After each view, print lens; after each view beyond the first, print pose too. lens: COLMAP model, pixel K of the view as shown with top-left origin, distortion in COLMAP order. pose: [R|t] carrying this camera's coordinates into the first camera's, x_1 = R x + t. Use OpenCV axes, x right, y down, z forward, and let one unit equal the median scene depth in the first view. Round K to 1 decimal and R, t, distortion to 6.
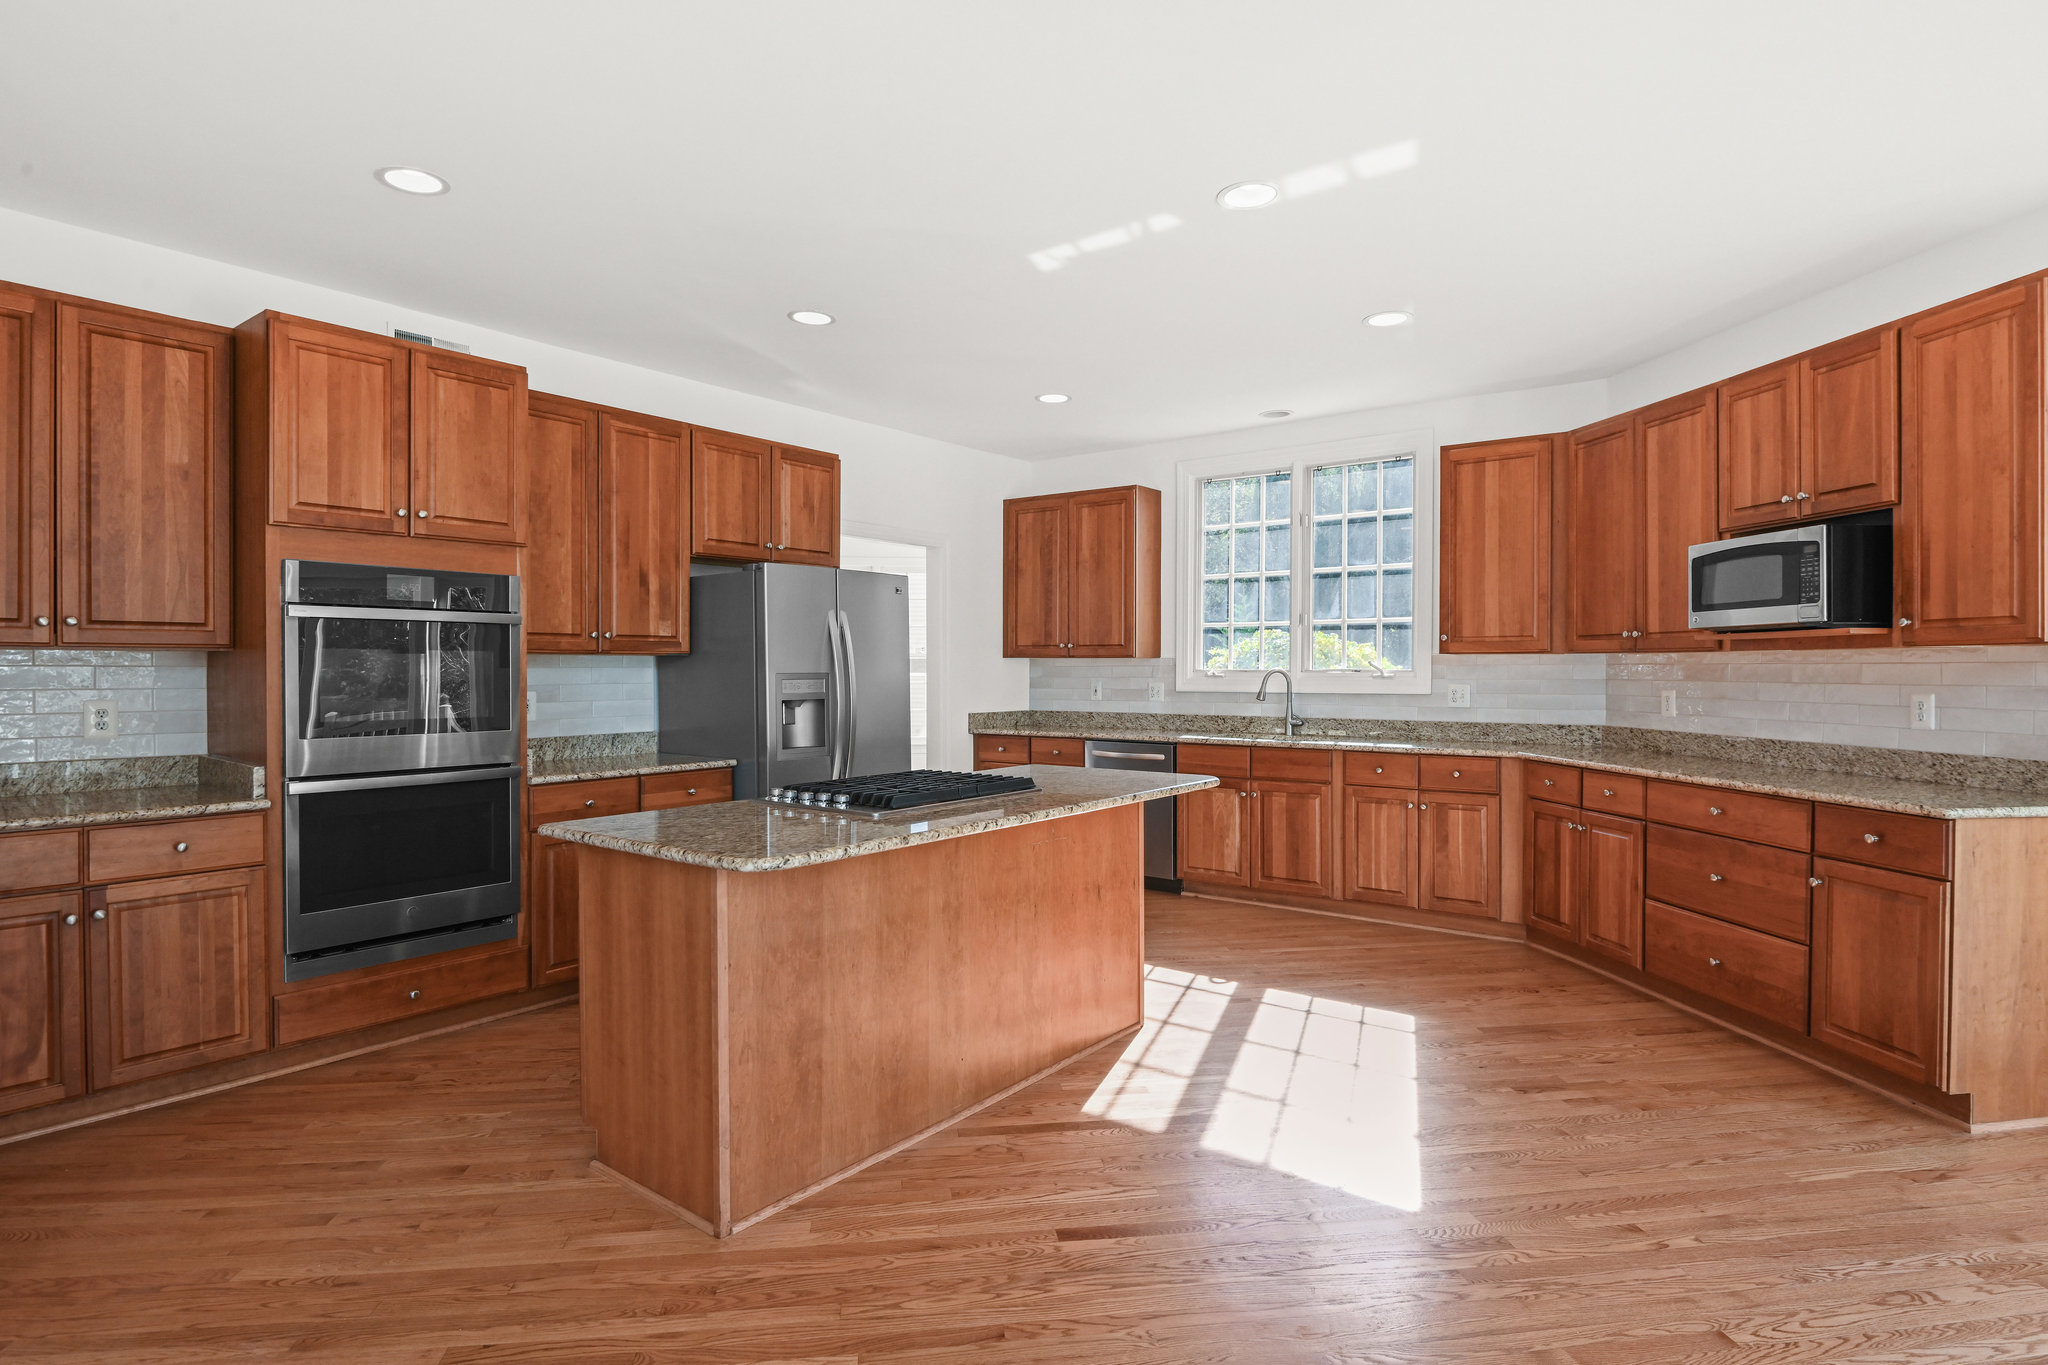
lens RADIAL K [[1031.3, 0, 1026.8], [0, 1031.3, 680.2], [0, 0, 1]] dist [-0.016455, -0.003852]
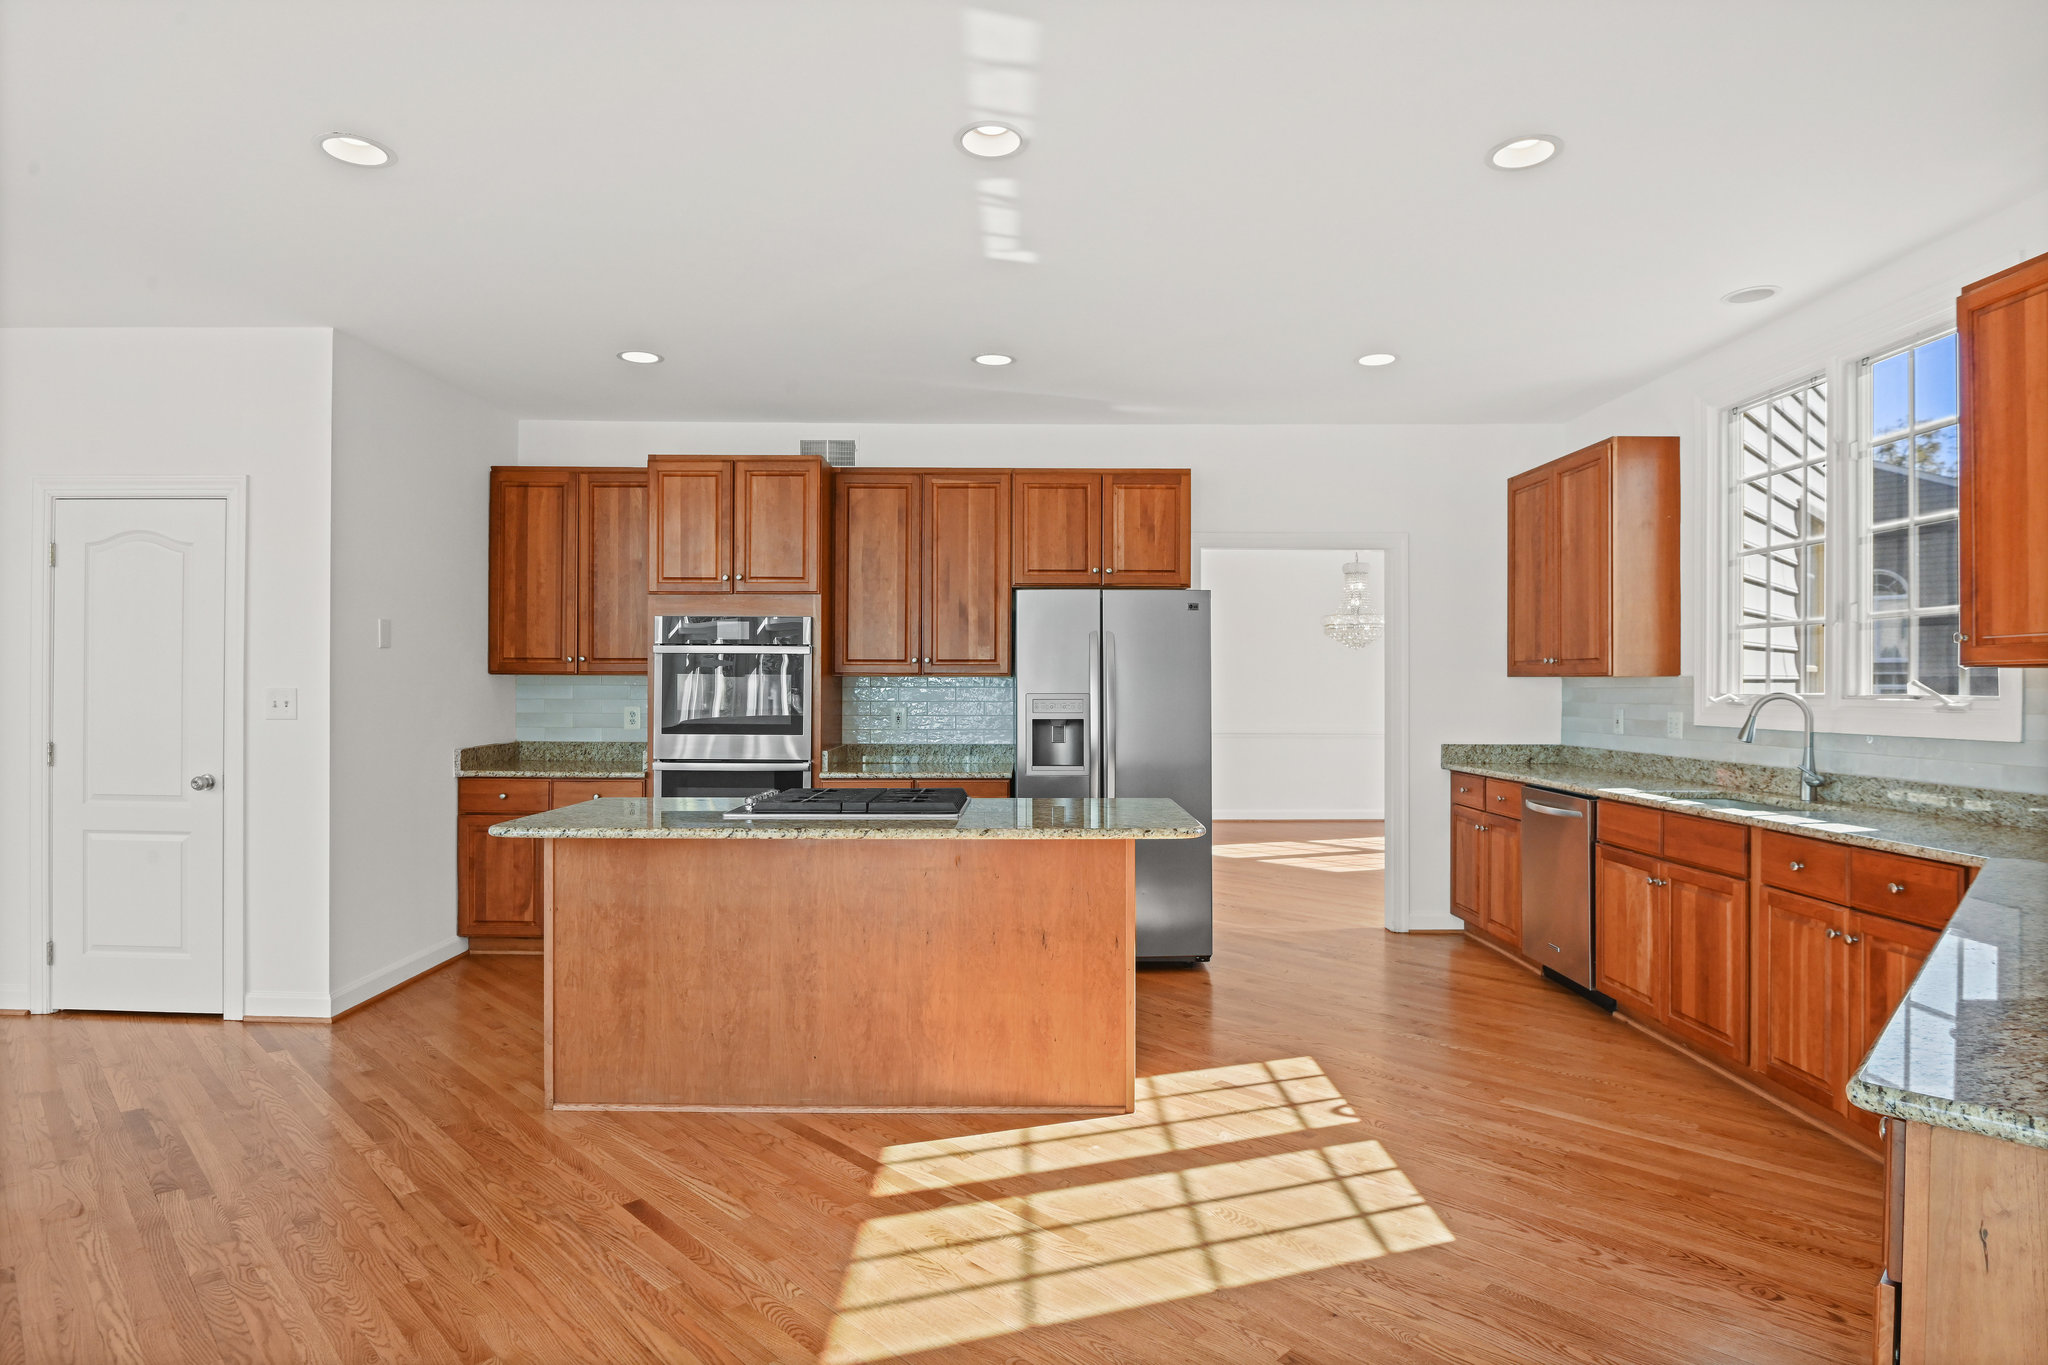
lens RADIAL K [[1061.5, 0, 1027.7], [0, 1061.5, 680.2], [0, 0, 1]] dist [-0.022001, -0.000565]
pose [[0.625311, -0.001716, -0.780373, 0.688044], [-0.013004, 0.999836, -0.012619, -0.007490], [0.780267, 0.018039, 0.625186, 0.357734]]
